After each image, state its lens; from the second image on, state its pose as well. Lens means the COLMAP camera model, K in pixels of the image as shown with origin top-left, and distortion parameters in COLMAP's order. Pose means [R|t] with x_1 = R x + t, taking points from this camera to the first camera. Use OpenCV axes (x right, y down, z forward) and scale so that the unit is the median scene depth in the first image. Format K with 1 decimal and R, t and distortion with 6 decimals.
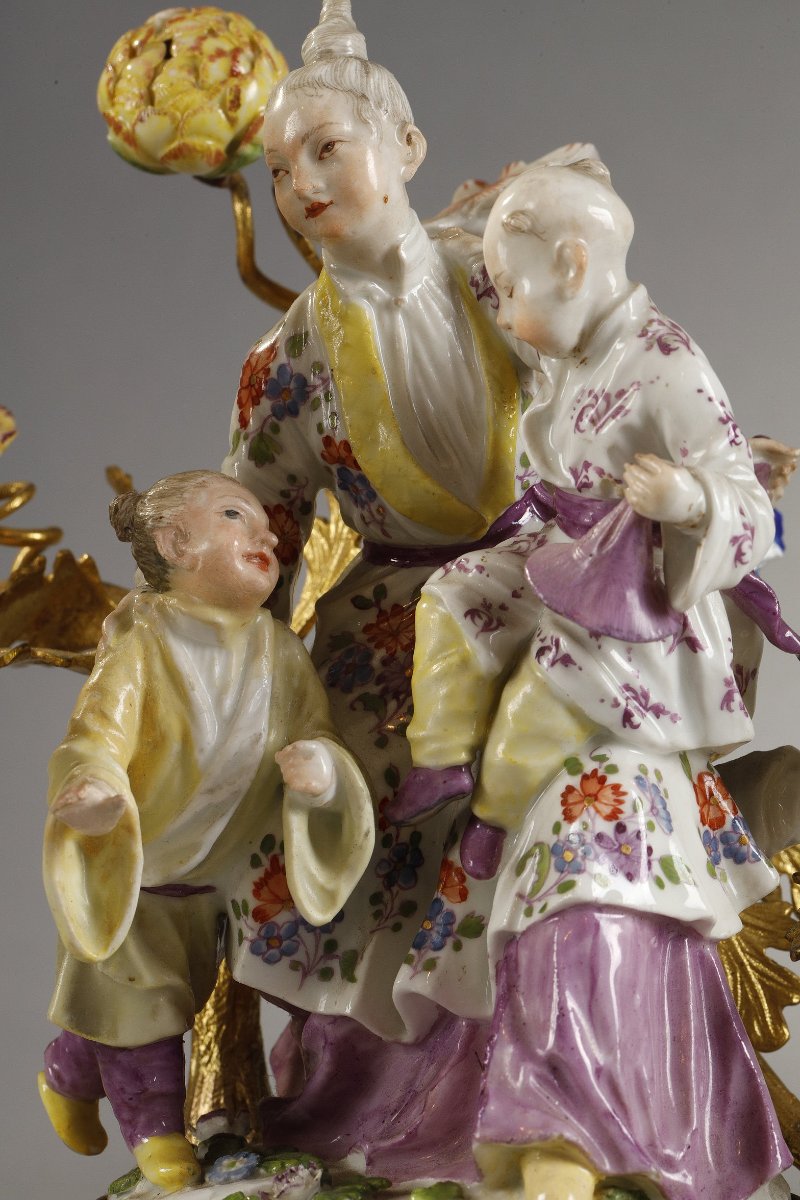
lens RADIAL K [[4127.5, 0, 400.6], [0, 4127.5, 629.6], [0, 0, 1]] dist [-0.131495, 3.066081]
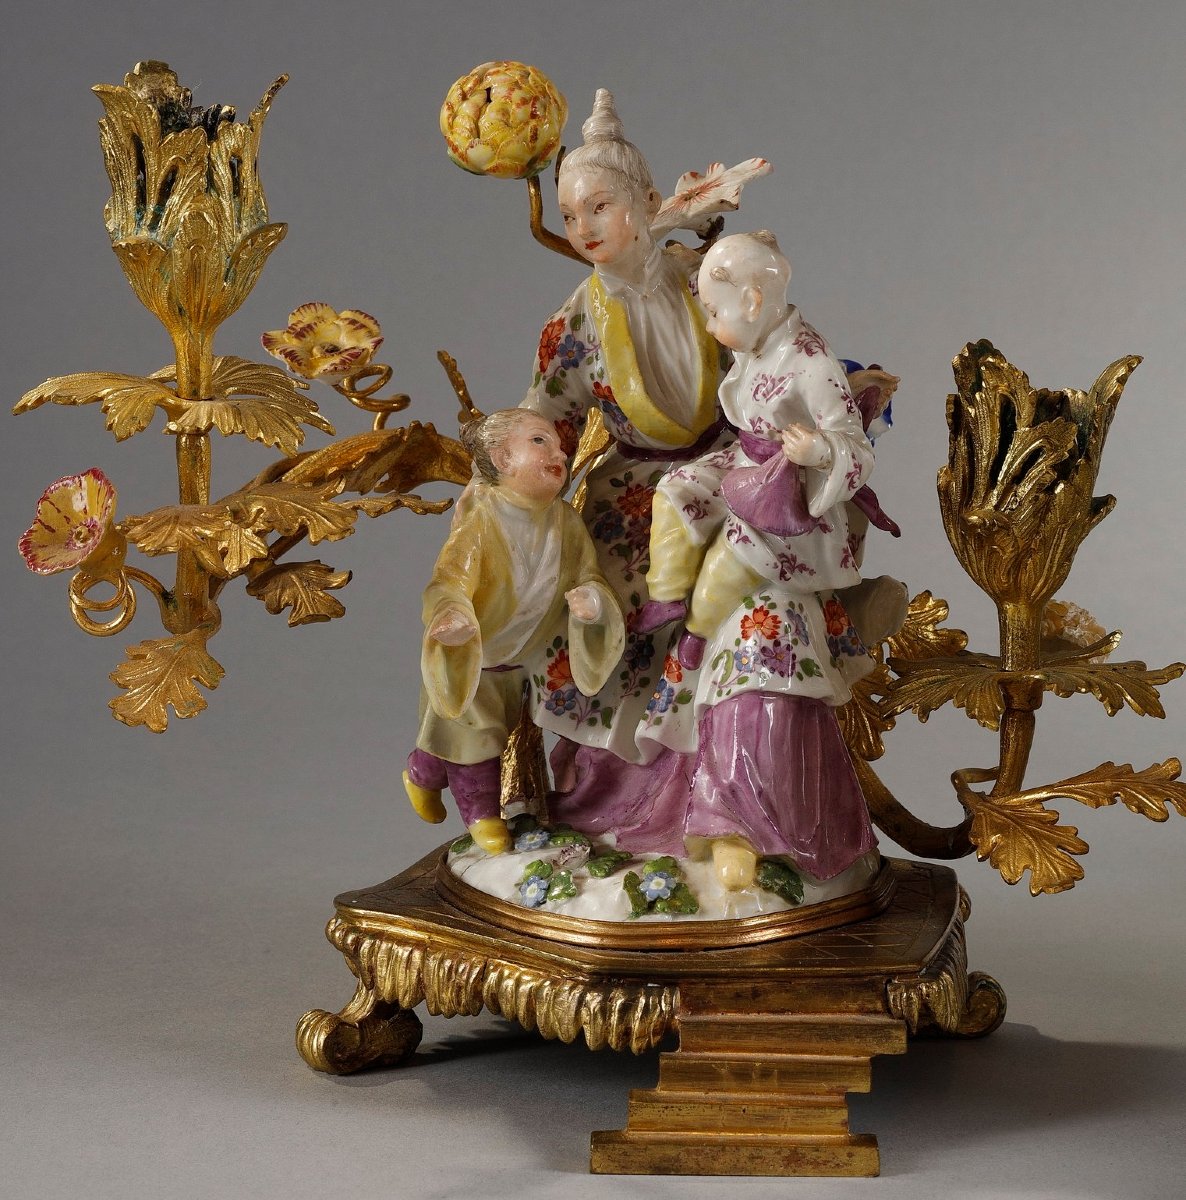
lens RADIAL K [[5258.2, 0, 593.0], [0, 5258.2, 600.0], [0, 0, 1]] dist [-0.040714, 4.691634]
pose [[0.999890, 0.011742, 0.009060, -0.037027], [-0.012866, 0.990623, 0.136014, -0.241830], [-0.007378, -0.136116, 0.990665, -1.018966]]
